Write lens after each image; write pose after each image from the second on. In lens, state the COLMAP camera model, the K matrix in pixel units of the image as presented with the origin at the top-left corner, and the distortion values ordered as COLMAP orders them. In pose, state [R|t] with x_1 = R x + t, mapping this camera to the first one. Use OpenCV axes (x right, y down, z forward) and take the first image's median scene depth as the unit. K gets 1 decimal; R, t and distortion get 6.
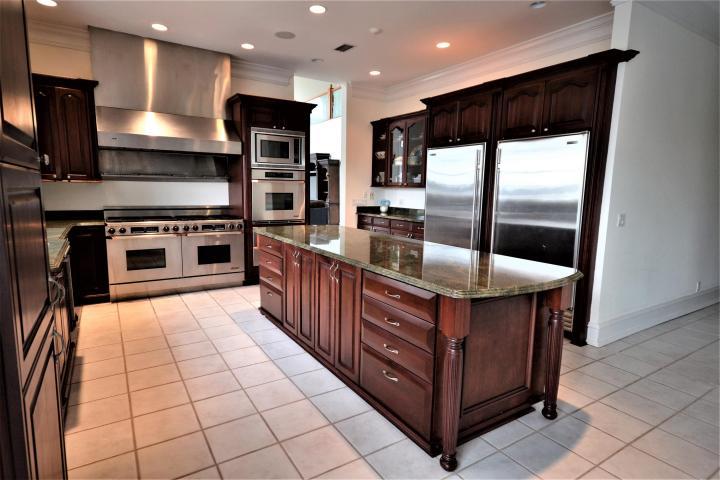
lens RADIAL K [[395.9, 0, 354.9], [0, 395.9, 242.5], [0, 0, 1]] dist [0.022129, -0.000003]
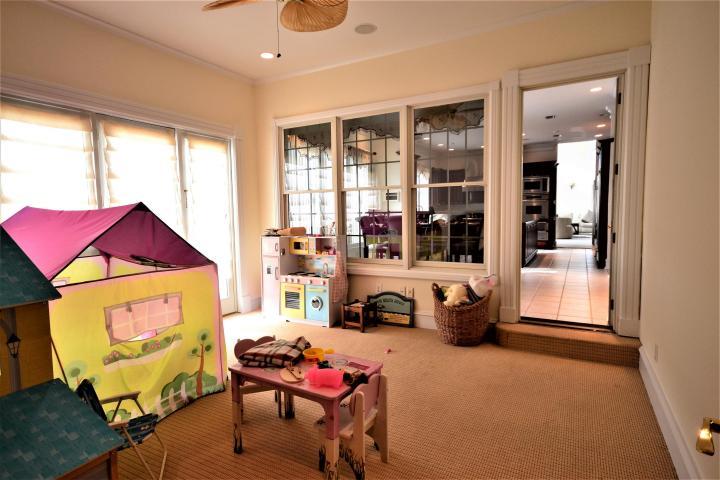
lens RADIAL K [[395.9, 0, 354.9], [0, 395.9, 242.5], [0, 0, 1]] dist [0.022129, -0.000003]
pose [[0.474857, 0.043012, -0.879011, 1.327351], [-0.098400, 0.995137, -0.004463, 0.186076], [0.874545, 0.088614, 0.476780, -0.880393]]
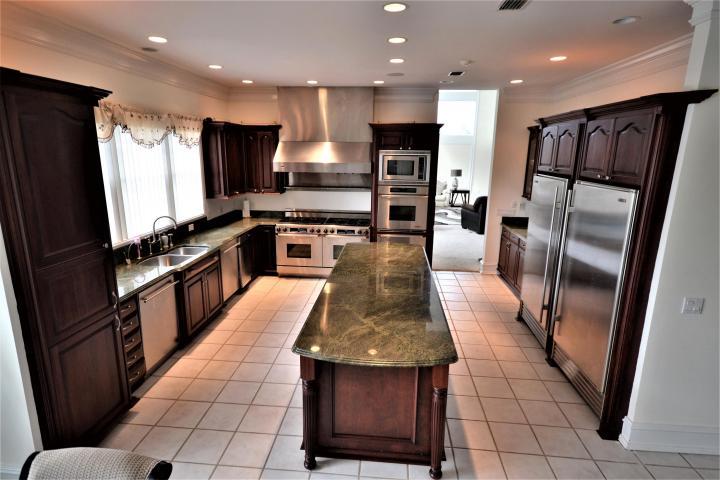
lens RADIAL K [[395.9, 0, 354.9], [0, 395.9, 242.5], [0, 0, 1]] dist [0.022129, -0.000003]
pose [[0.795151, 0.132386, -0.591784, 0.424611], [-0.084050, 0.990520, 0.108653, -0.145710], [0.600558, -0.036656, 0.798740, 0.008431]]
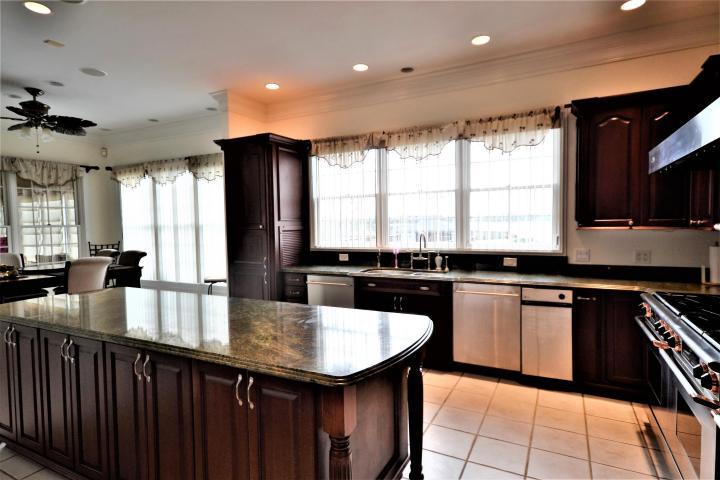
lens RADIAL K [[395.9, 0, 354.9], [0, 395.9, 242.5], [0, 0, 1]] dist [0.022129, -0.000003]
pose [[-0.864545, 0.009161, -0.502472, 0.079654], [-0.077503, 0.985442, 0.151316, -0.168605], [0.496544, 0.169762, -0.851249, 1.163518]]
